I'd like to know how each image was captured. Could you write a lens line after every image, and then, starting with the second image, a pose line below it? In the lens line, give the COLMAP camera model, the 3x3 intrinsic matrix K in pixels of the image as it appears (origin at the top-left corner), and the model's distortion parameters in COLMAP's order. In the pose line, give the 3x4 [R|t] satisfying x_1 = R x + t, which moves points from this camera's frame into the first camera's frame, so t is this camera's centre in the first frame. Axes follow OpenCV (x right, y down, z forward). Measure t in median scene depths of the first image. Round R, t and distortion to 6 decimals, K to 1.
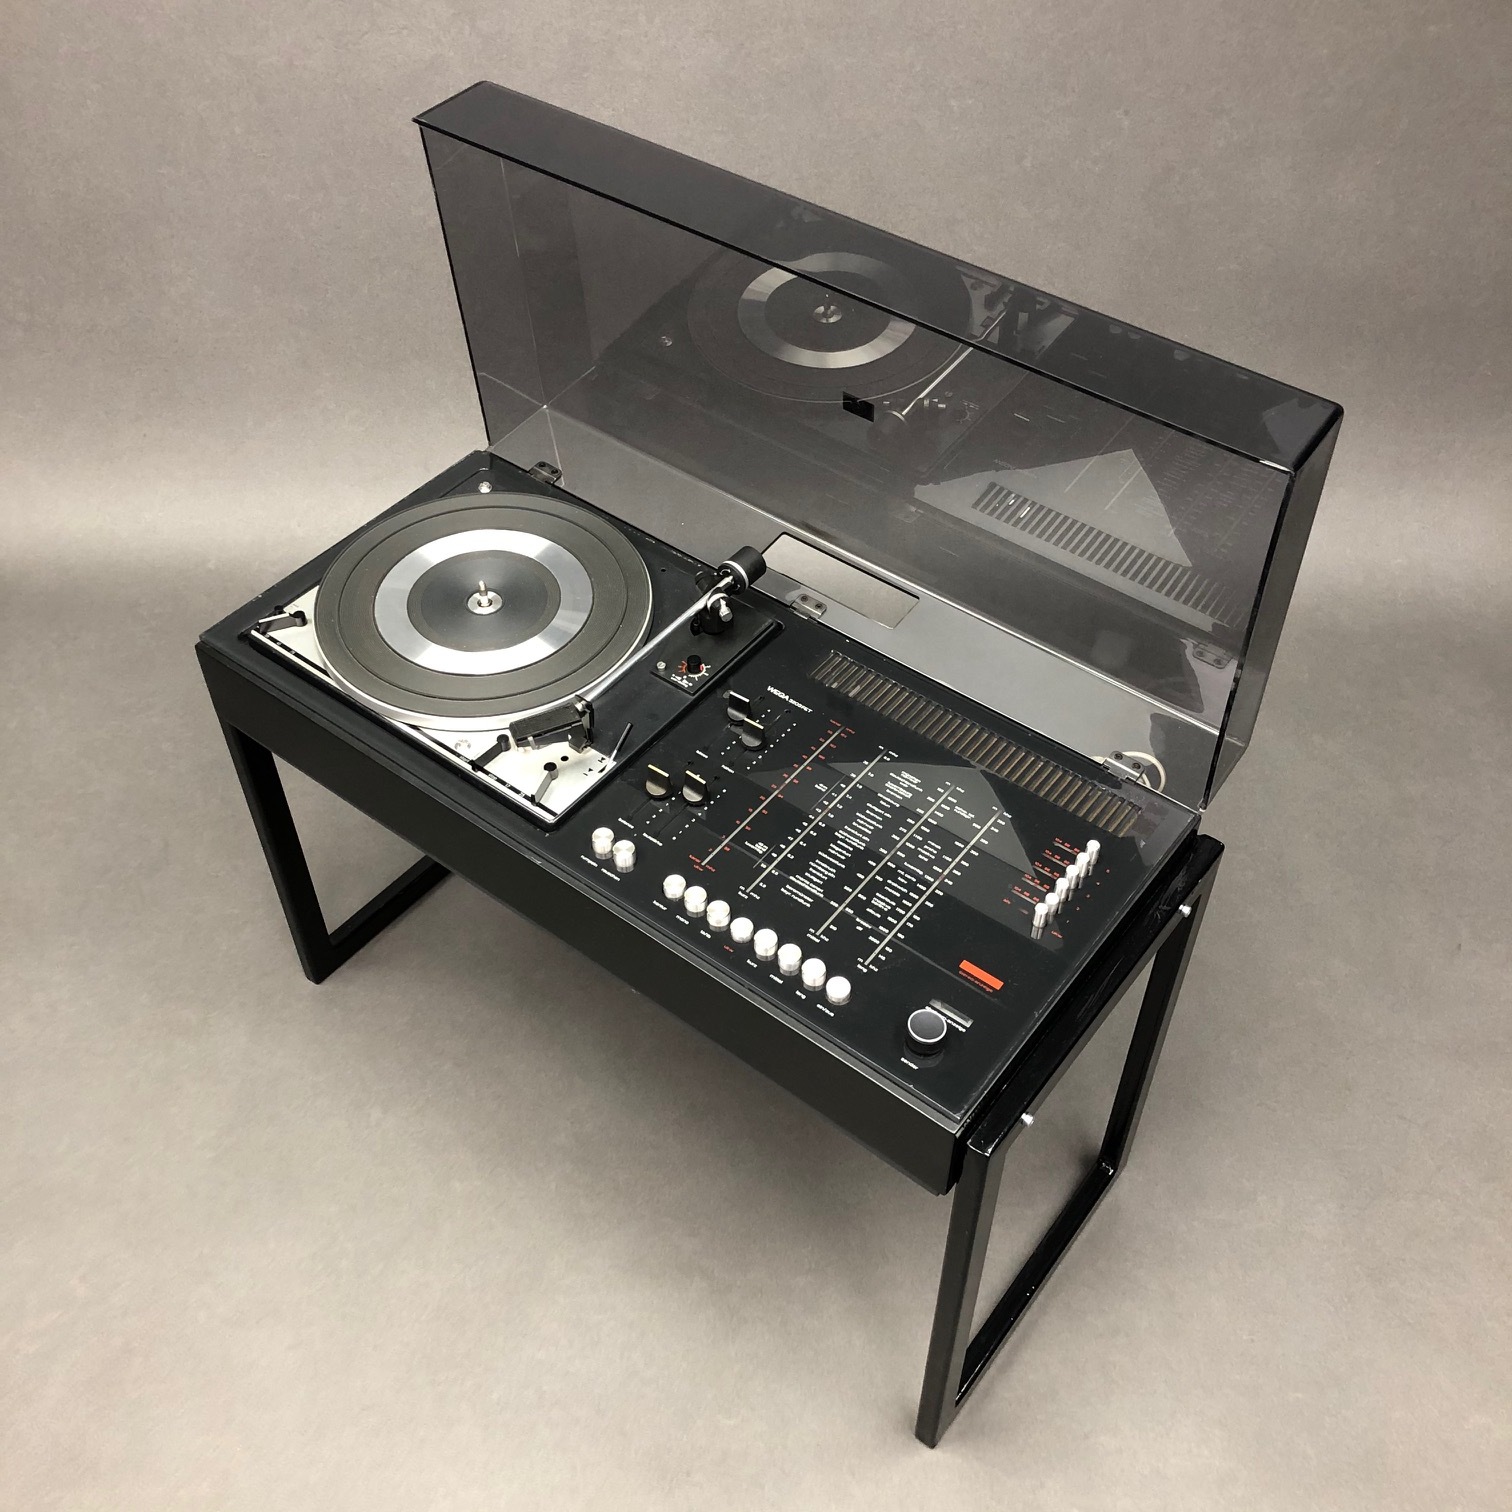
lens RADIAL K [[1638.9, 0, 756.0], [0, 1638.9, 756.0], [0, 0, 1]] dist [0.013467, -0.014985]
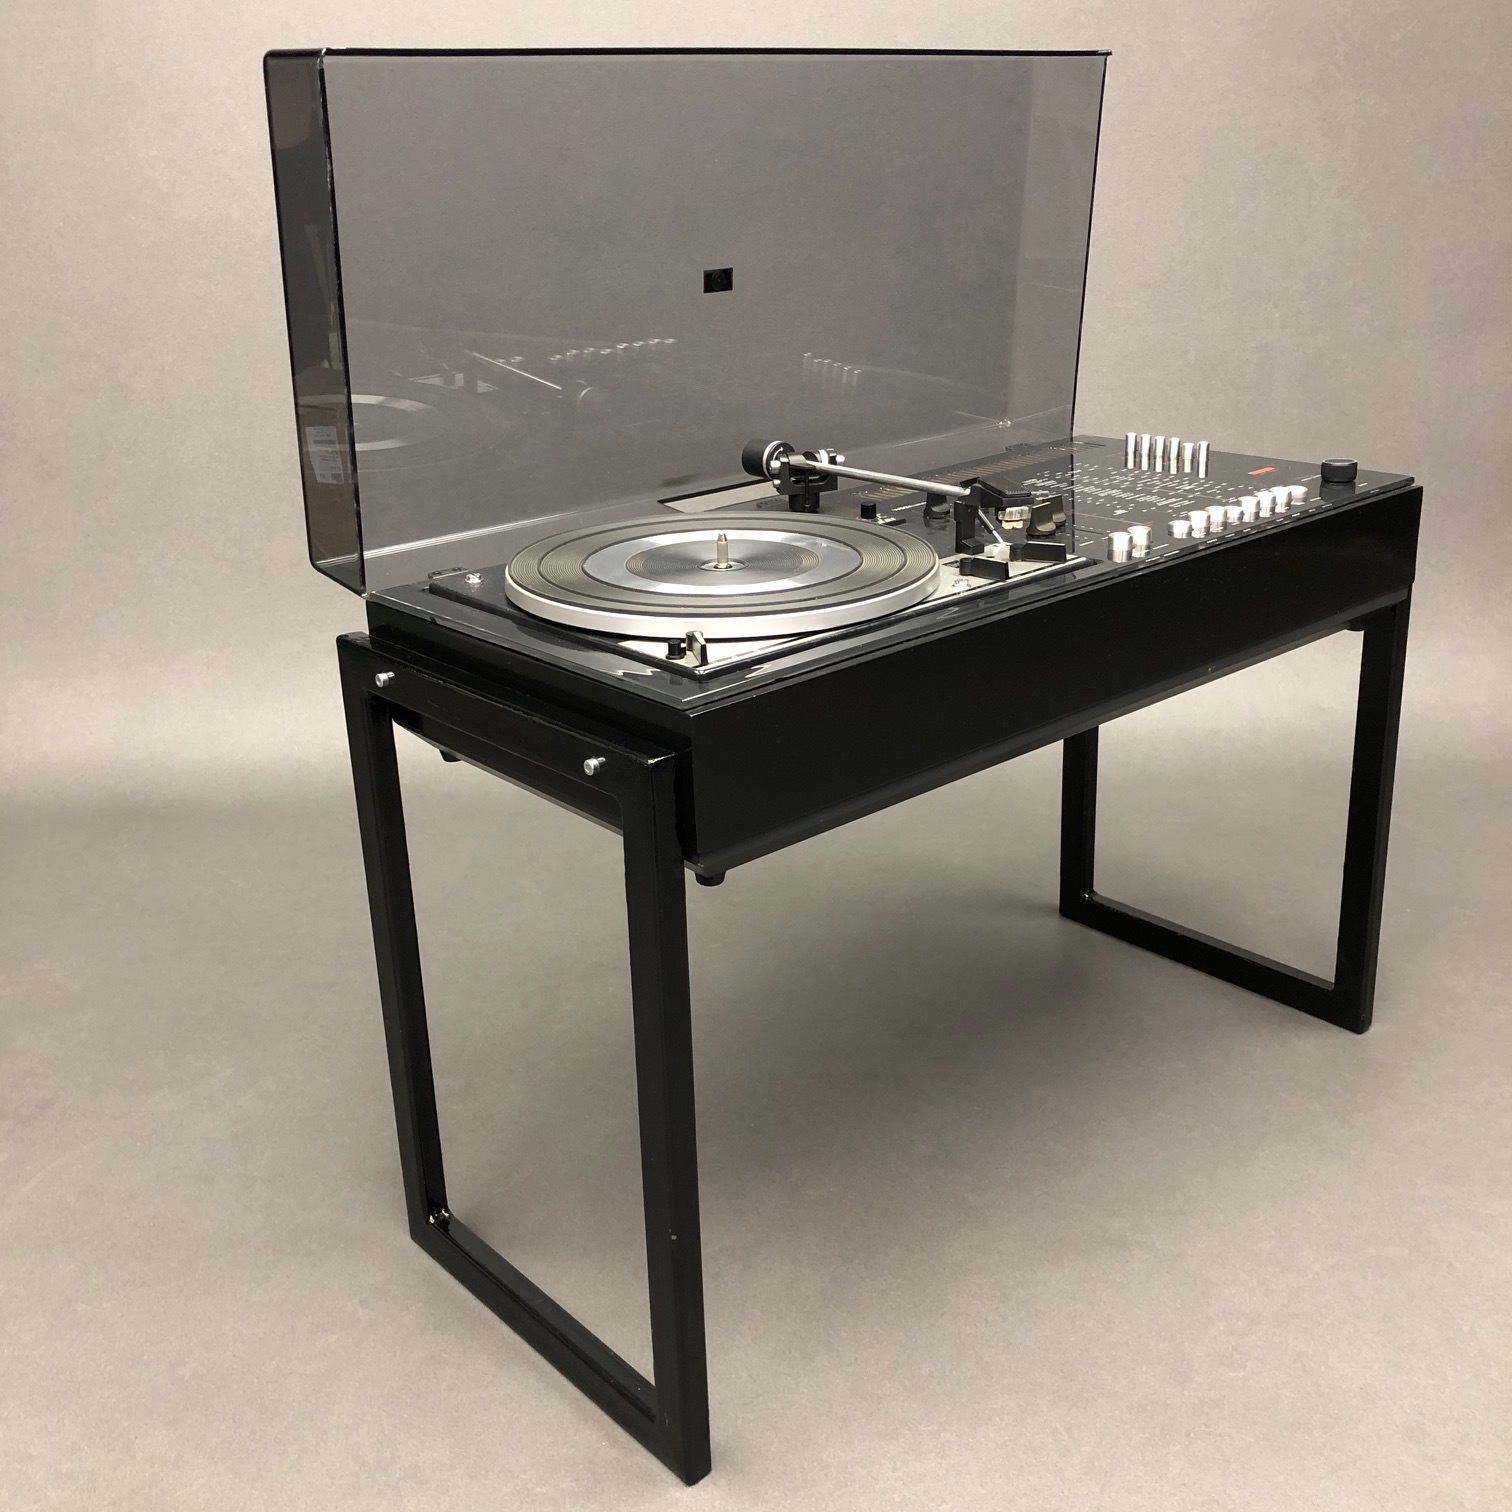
lens RADIAL K [[1656.5, 0, 753.2], [0, 1656.5, 753.2], [0, 0, 1]] dist [-0.021562, 0.069899]
pose [[0.997758, -0.050653, 0.043744, -0.239102], [0.064572, 0.900424, -0.430194, 0.423092], [-0.017598, 0.432055, 0.901676, 0.166336]]
